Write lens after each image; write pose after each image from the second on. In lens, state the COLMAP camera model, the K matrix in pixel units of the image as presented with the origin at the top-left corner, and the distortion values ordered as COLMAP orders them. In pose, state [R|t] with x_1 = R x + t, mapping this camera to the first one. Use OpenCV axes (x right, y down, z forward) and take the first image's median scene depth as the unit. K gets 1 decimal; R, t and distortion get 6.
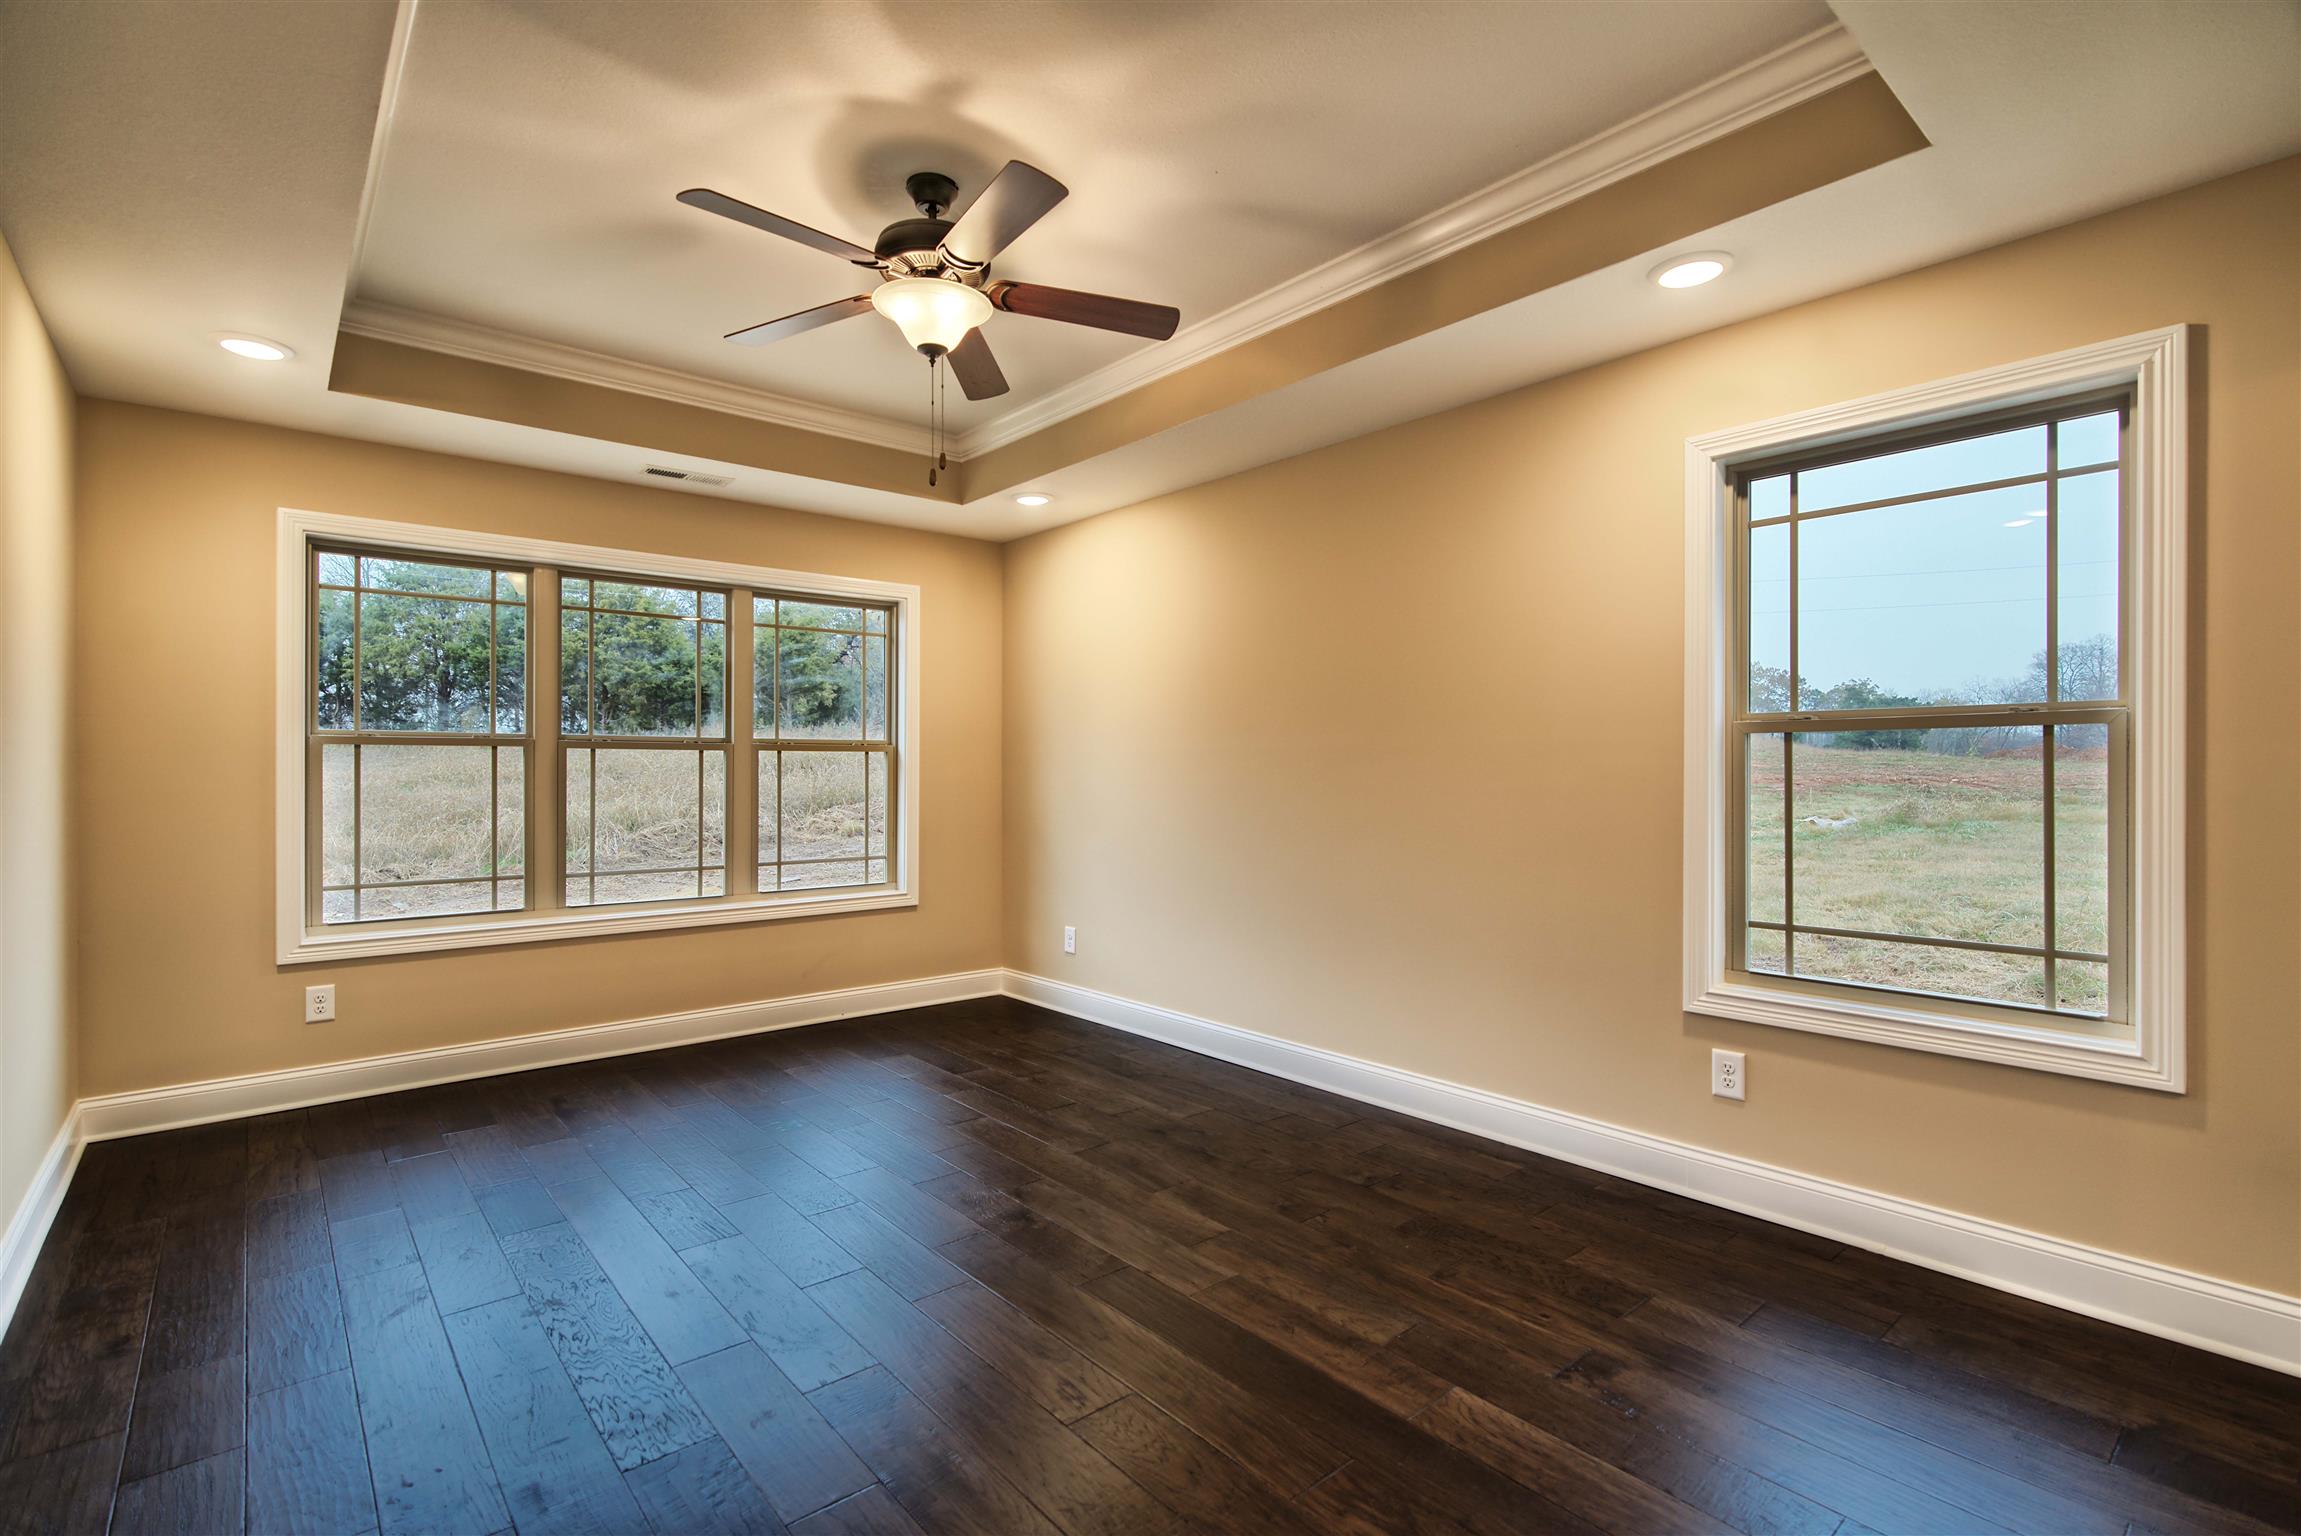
lens RADIAL K [[1049.4, 0, 1144.0], [0, 1049.4, 763.6], [0, 0, 1]] dist [0.000712, -0.000357]
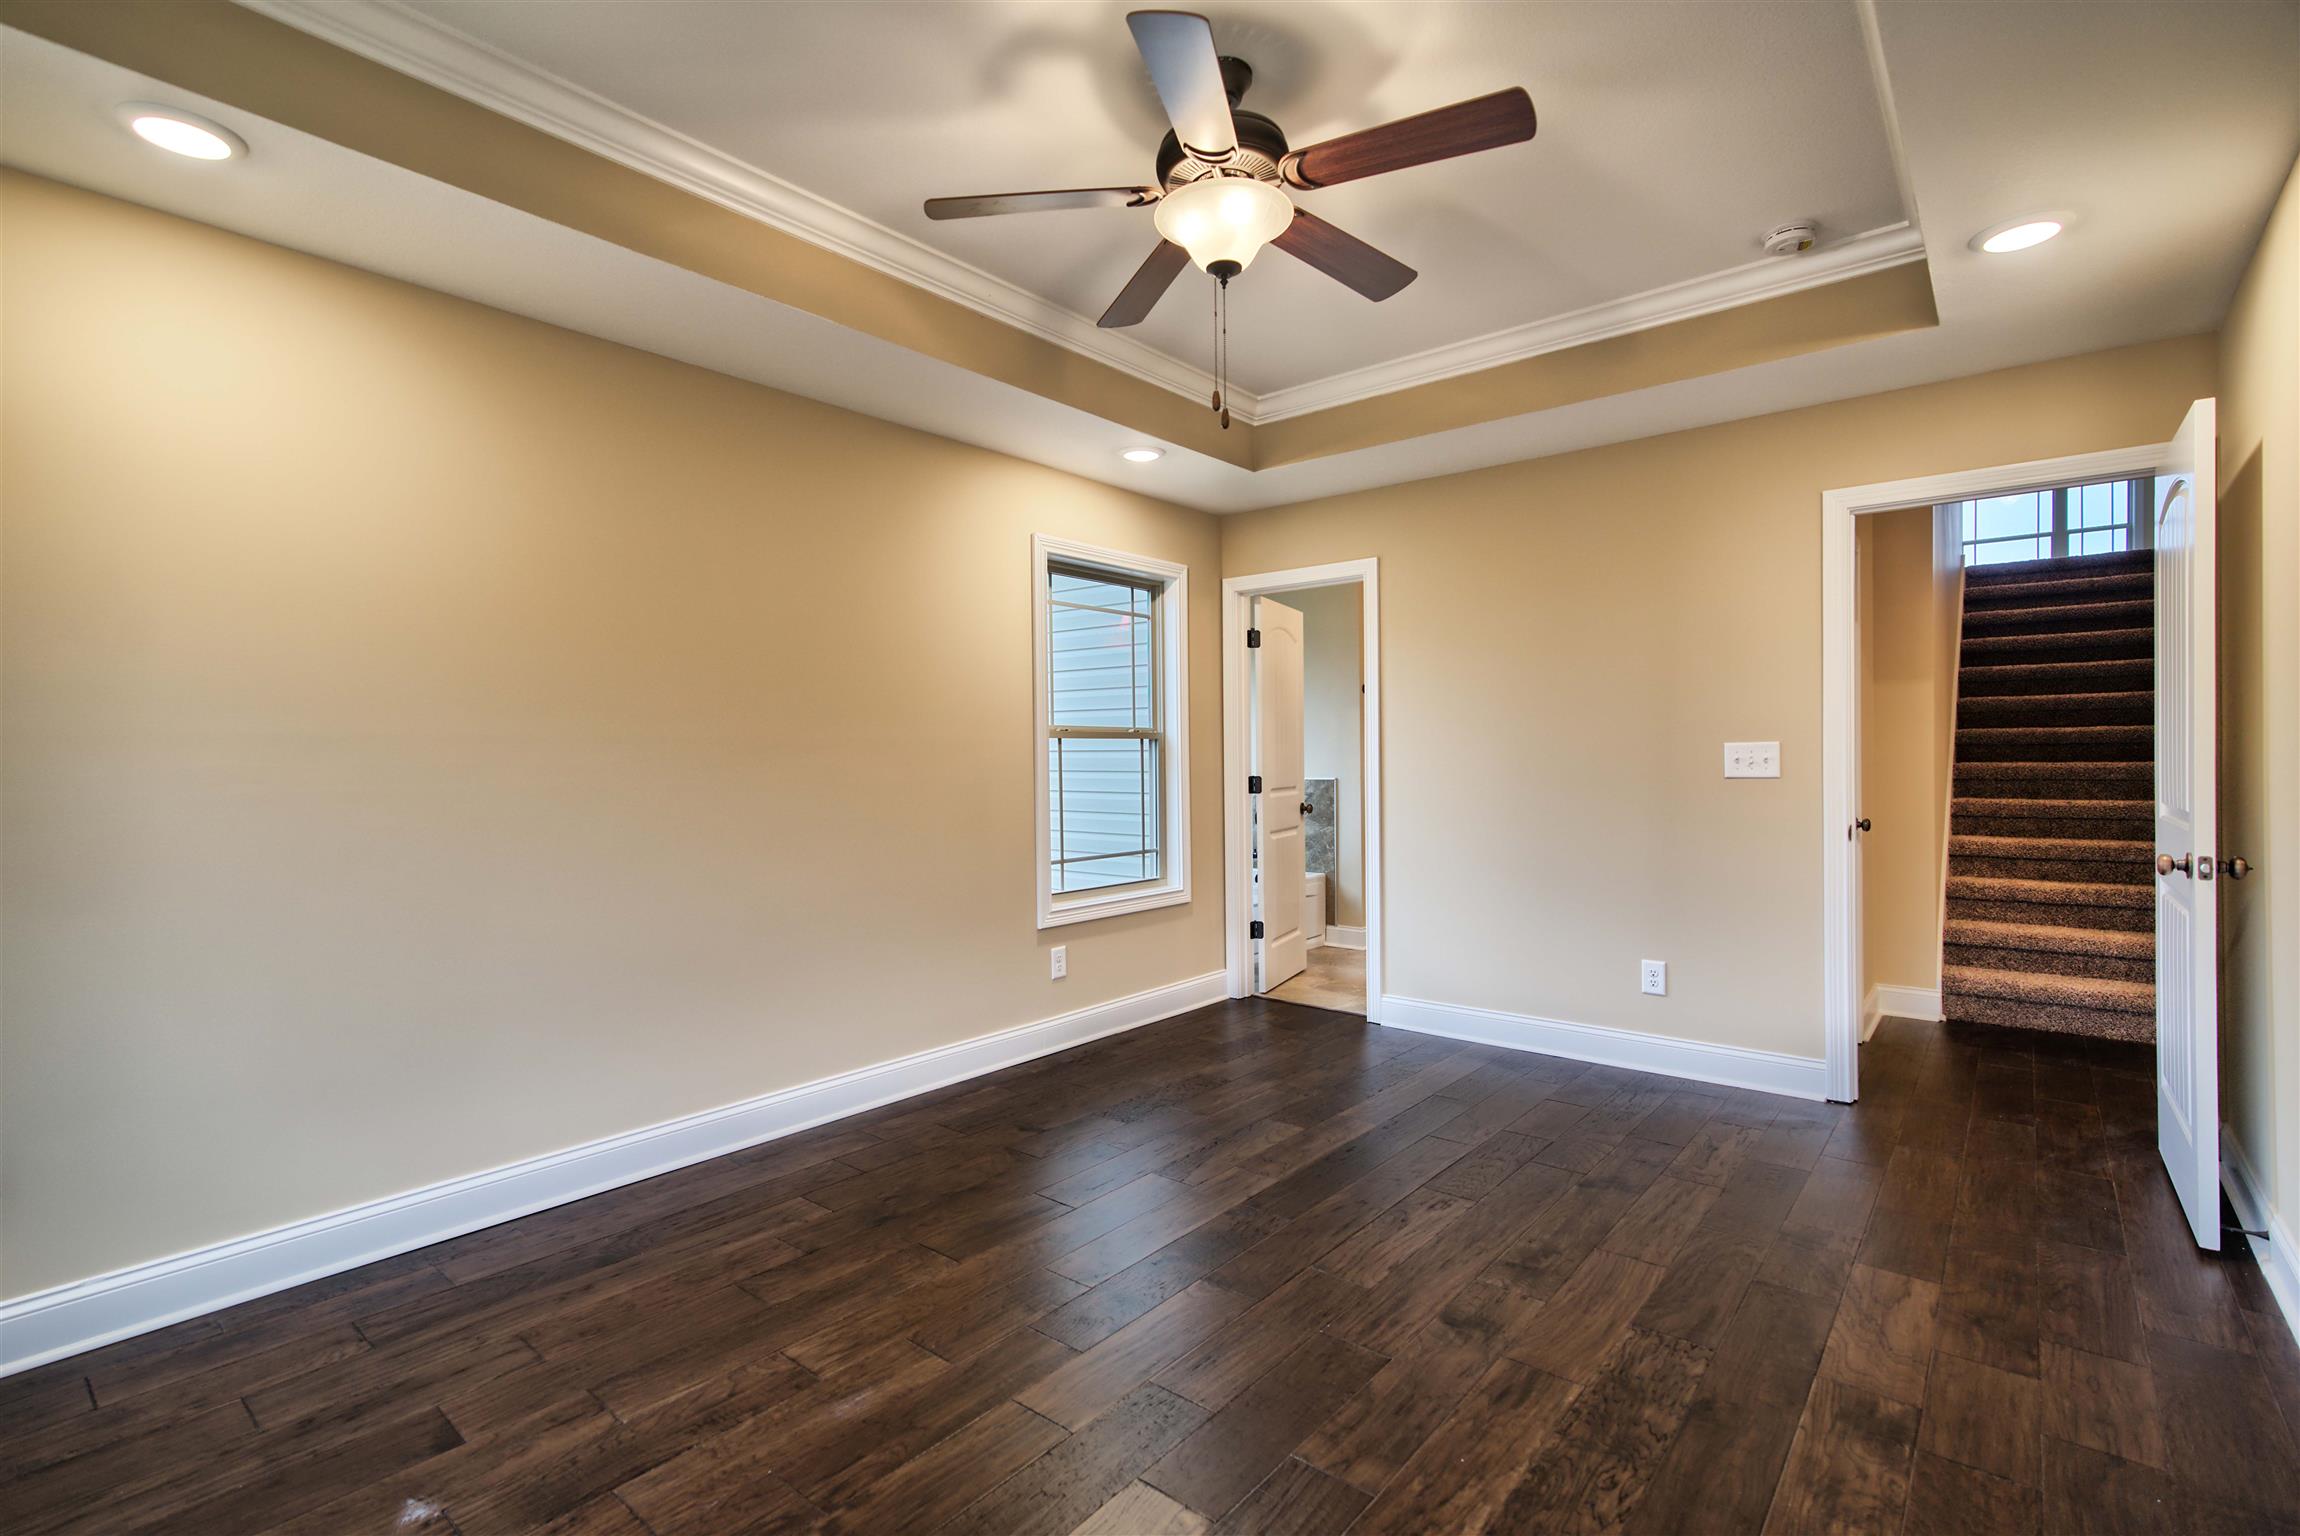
lens RADIAL K [[1049.0, 0, 1141.7], [0, 1049.0, 764.1], [0, 0, 1]] dist [0.000712, -0.000357]
pose [[-0.155651, -0.000262, 0.987812, -0.820551], [0.005443, 0.999985, 0.001123, 0.006977], [-0.987797, 0.005552, -0.155647, 0.953304]]
